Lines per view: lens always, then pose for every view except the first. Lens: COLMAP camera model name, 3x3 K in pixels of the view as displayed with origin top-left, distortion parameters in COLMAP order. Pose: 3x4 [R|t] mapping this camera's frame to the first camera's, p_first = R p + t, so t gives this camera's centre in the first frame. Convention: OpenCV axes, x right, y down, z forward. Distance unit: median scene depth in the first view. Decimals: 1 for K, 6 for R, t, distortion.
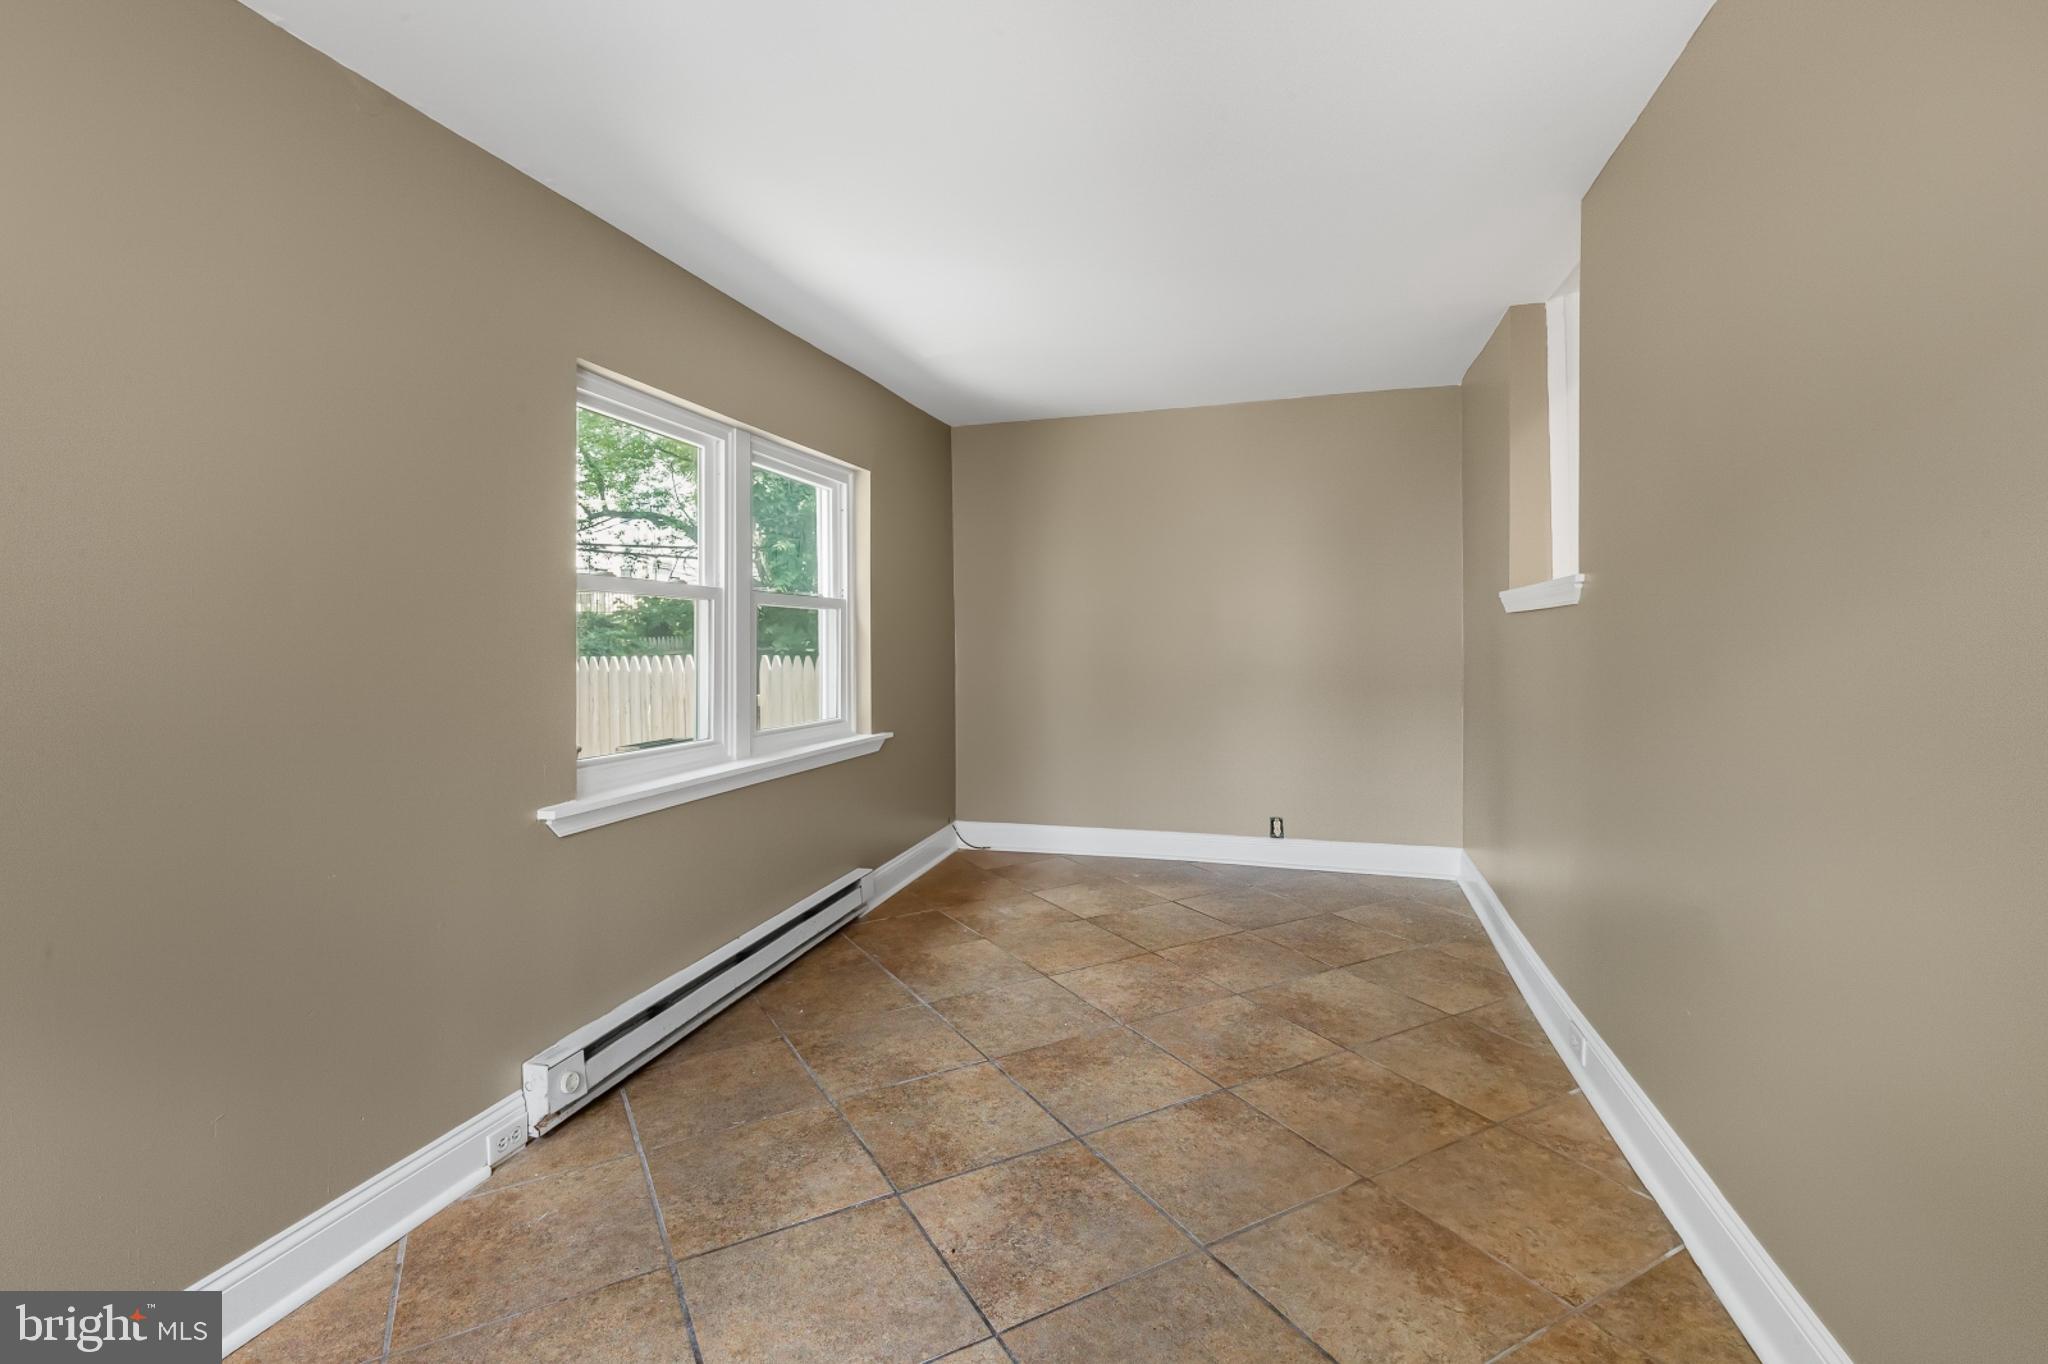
lens RADIAL K [[945.0, 0, 1024.1], [0, 945.0, 640.1], [0, 0, 1]] dist [0.005819, -0.000403]
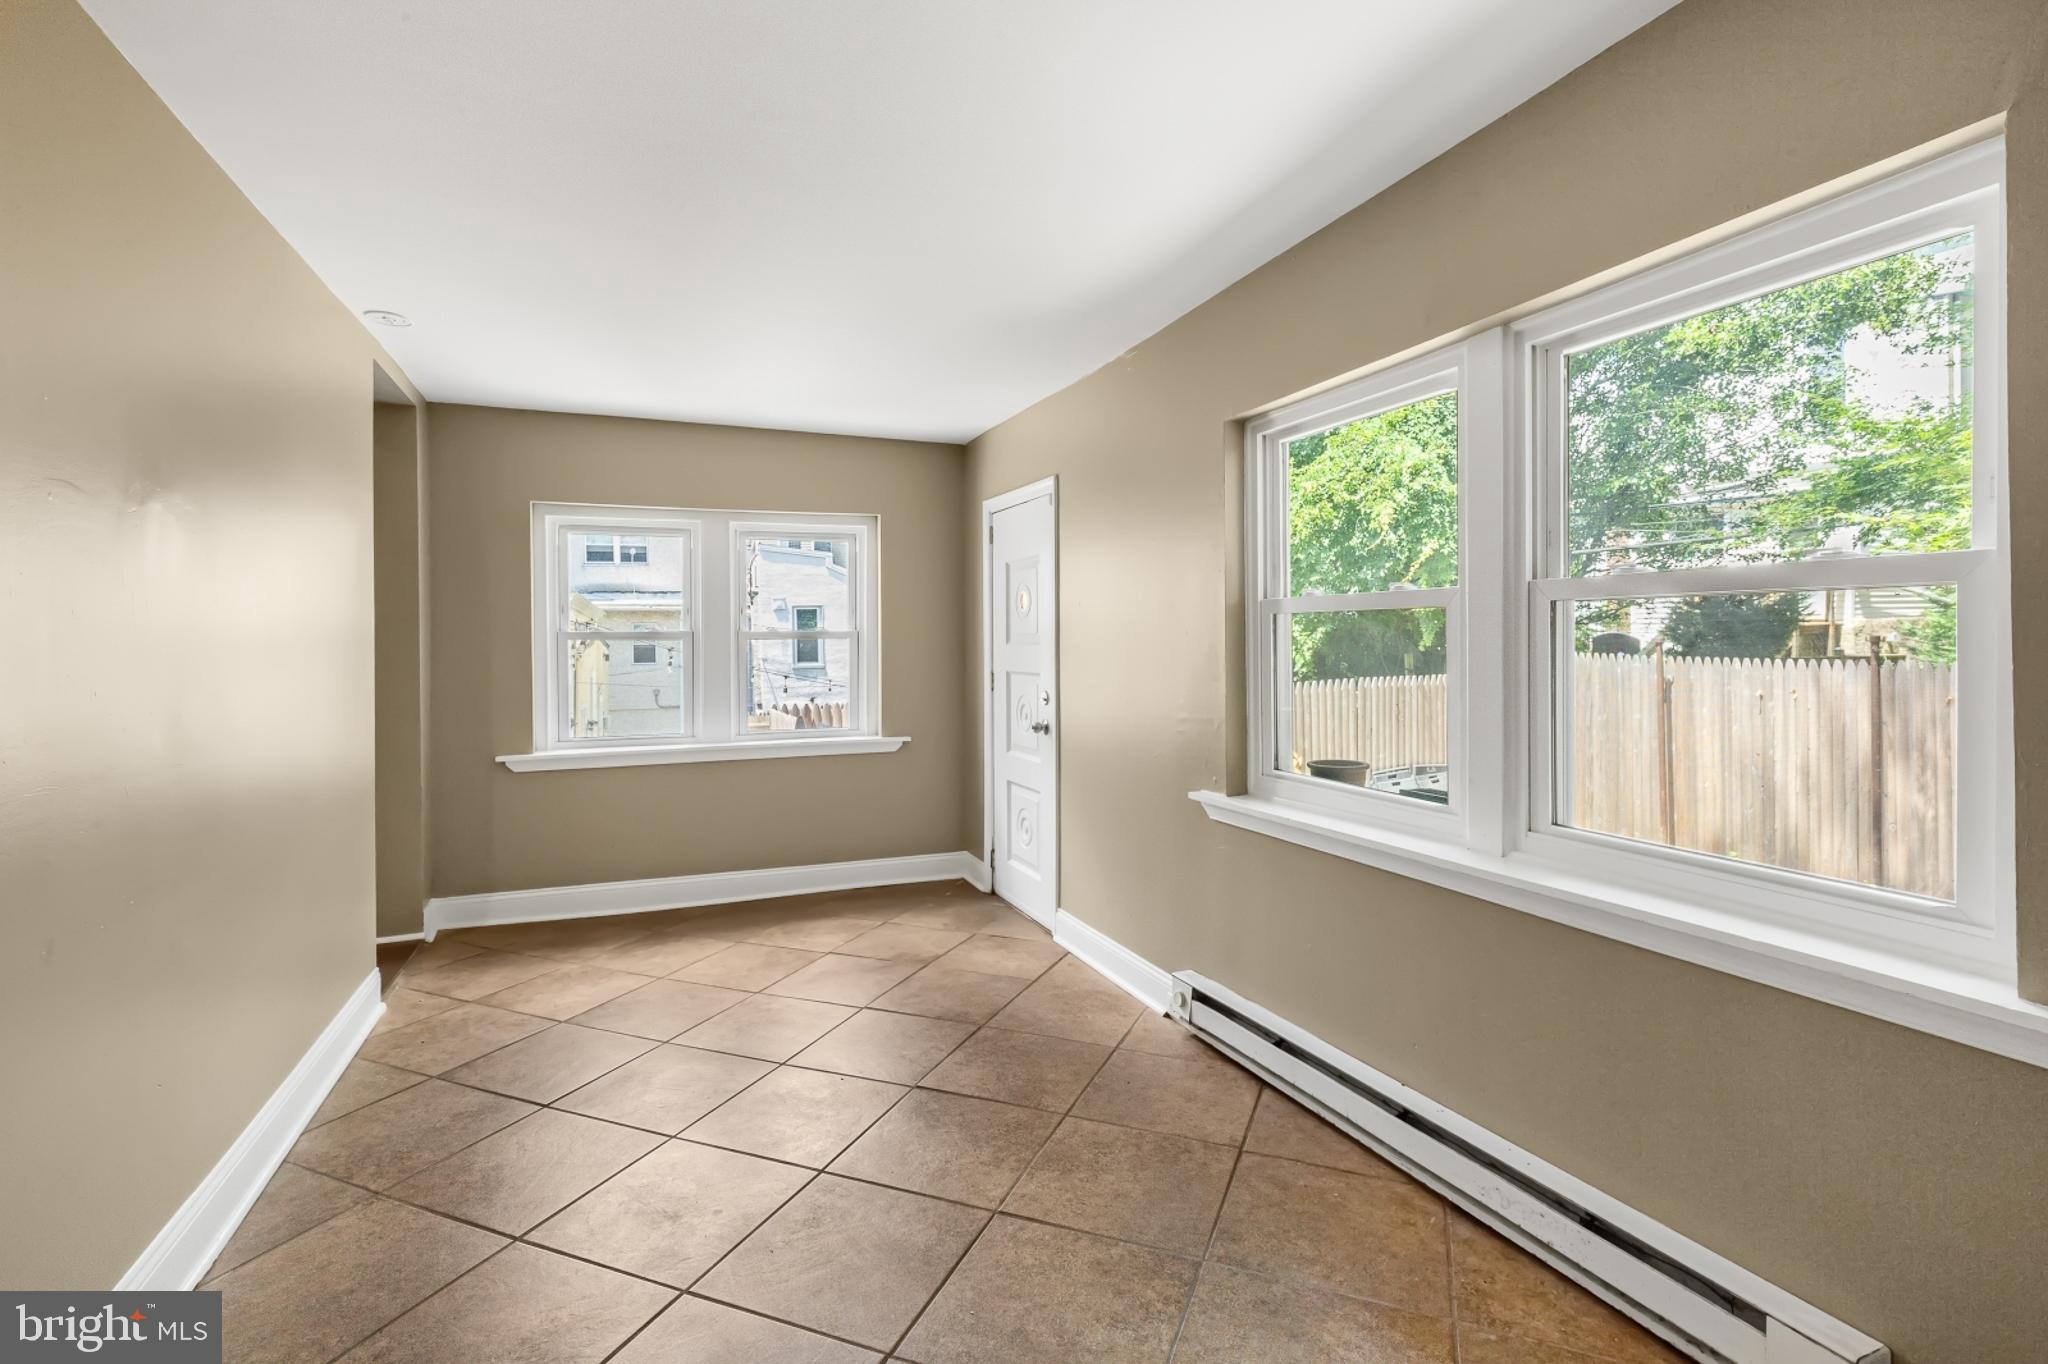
lens RADIAL K [[951.2, 0, 1013.5], [0, 951.2, 643.0], [0, 0, 1]] dist [0.000970, -0.000269]
pose [[-0.796228, 0.012536, -0.604866, 0.424953], [0.013895, 0.999900, 0.002432, -0.026010], [0.604837, -0.006469, -0.796323, 1.656651]]
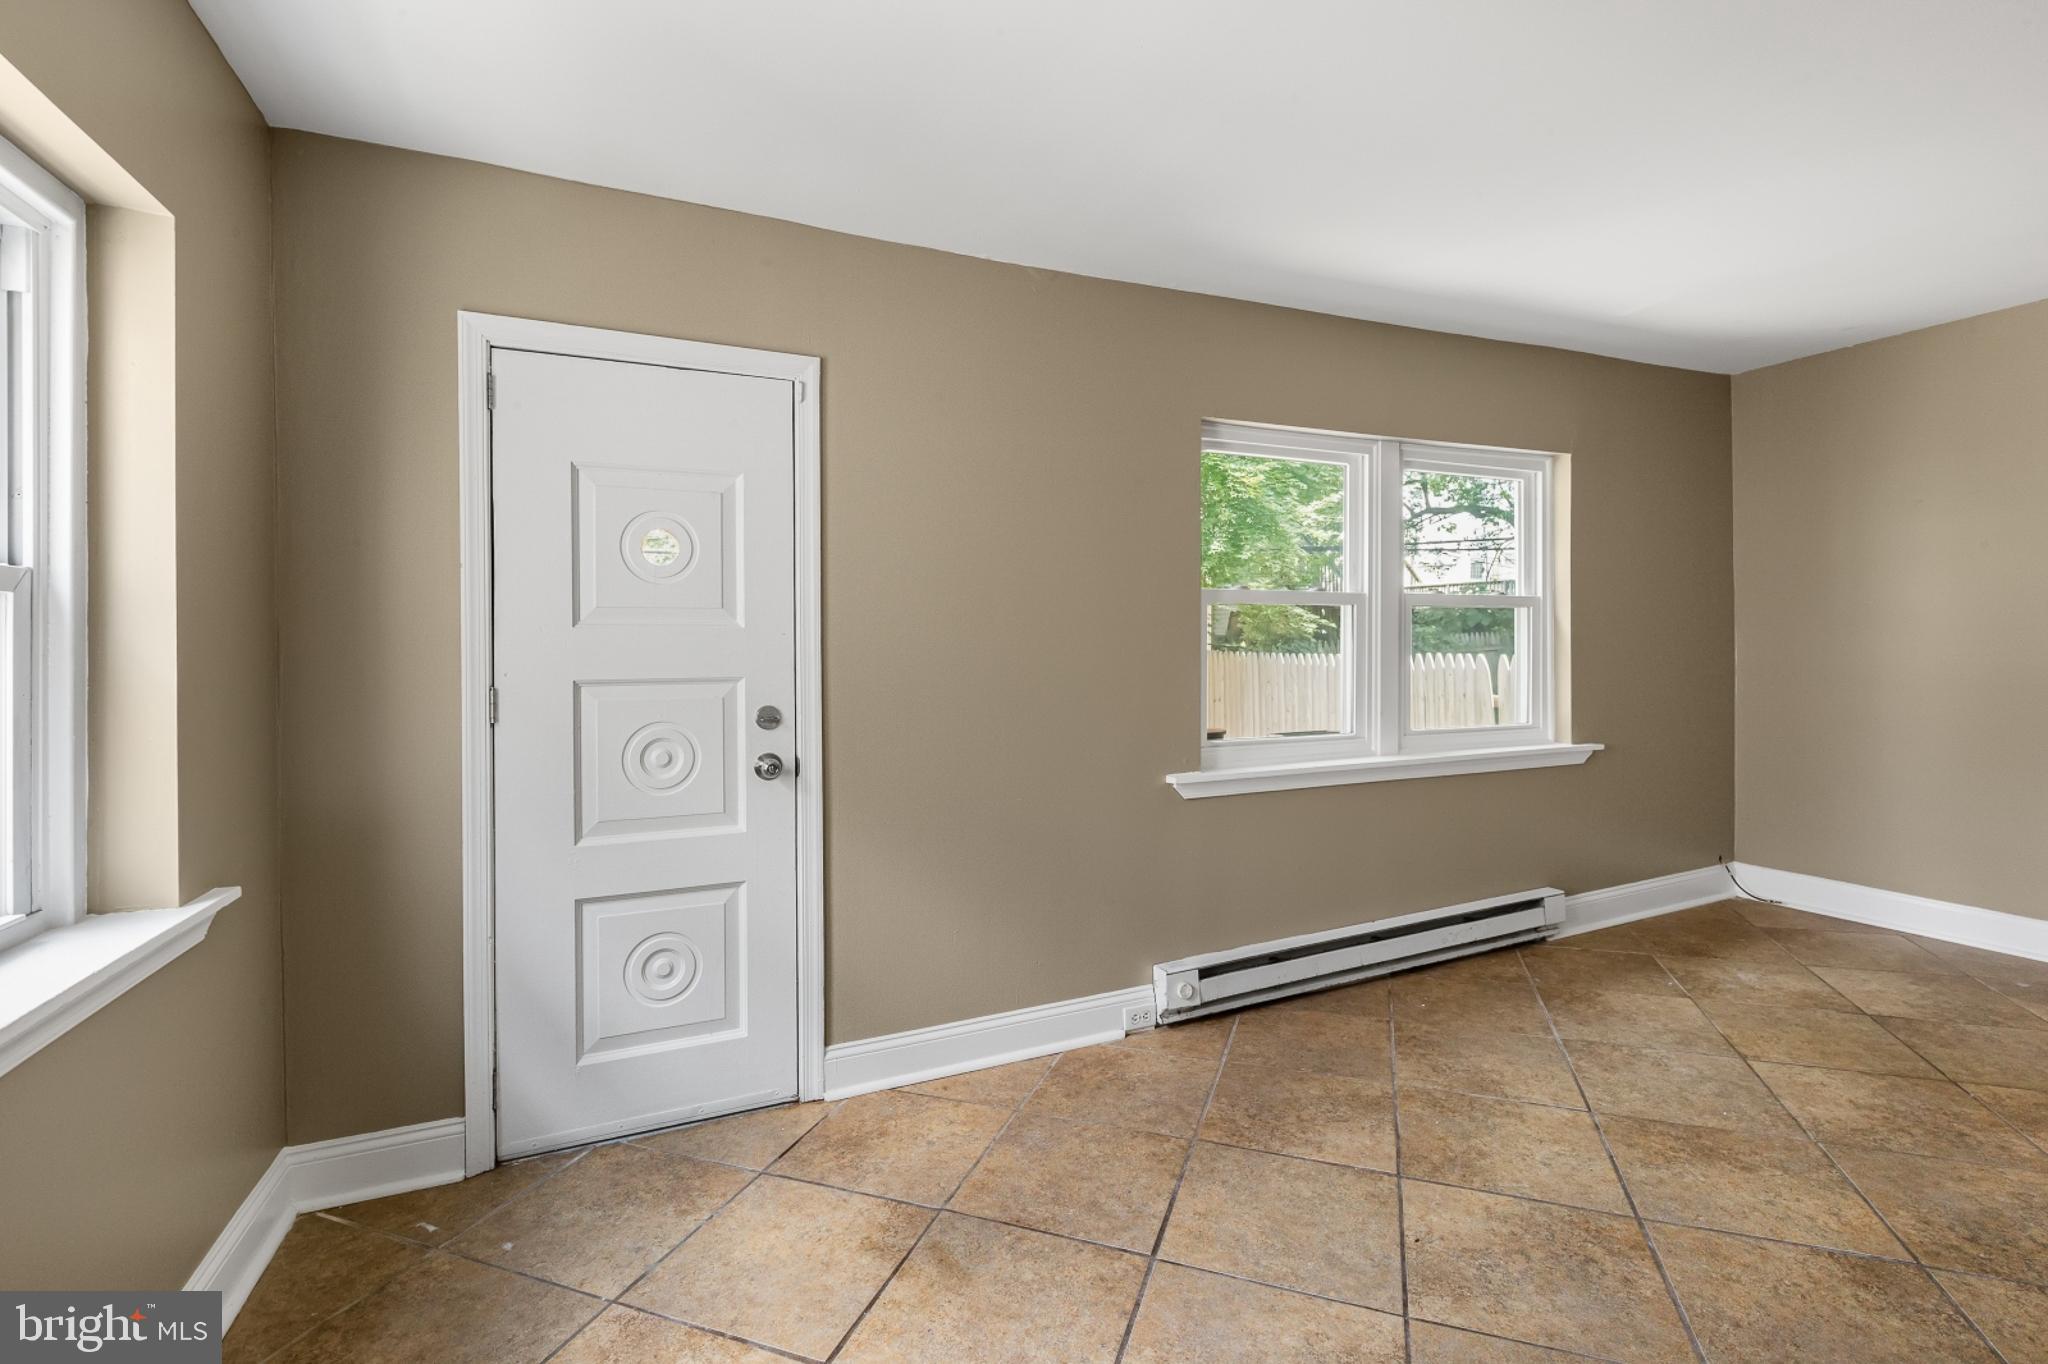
lens RADIAL K [[951.2, 0, 1013.5], [0, 951.2, 643.0], [0, 0, 1]] dist [0.000970, -0.000269]
pose [[0.644279, 0.002746, -0.764786, 0.303987], [0.003980, 0.999968, 0.006944, -0.009763], [0.764780, -0.007518, 0.644247, 0.001812]]
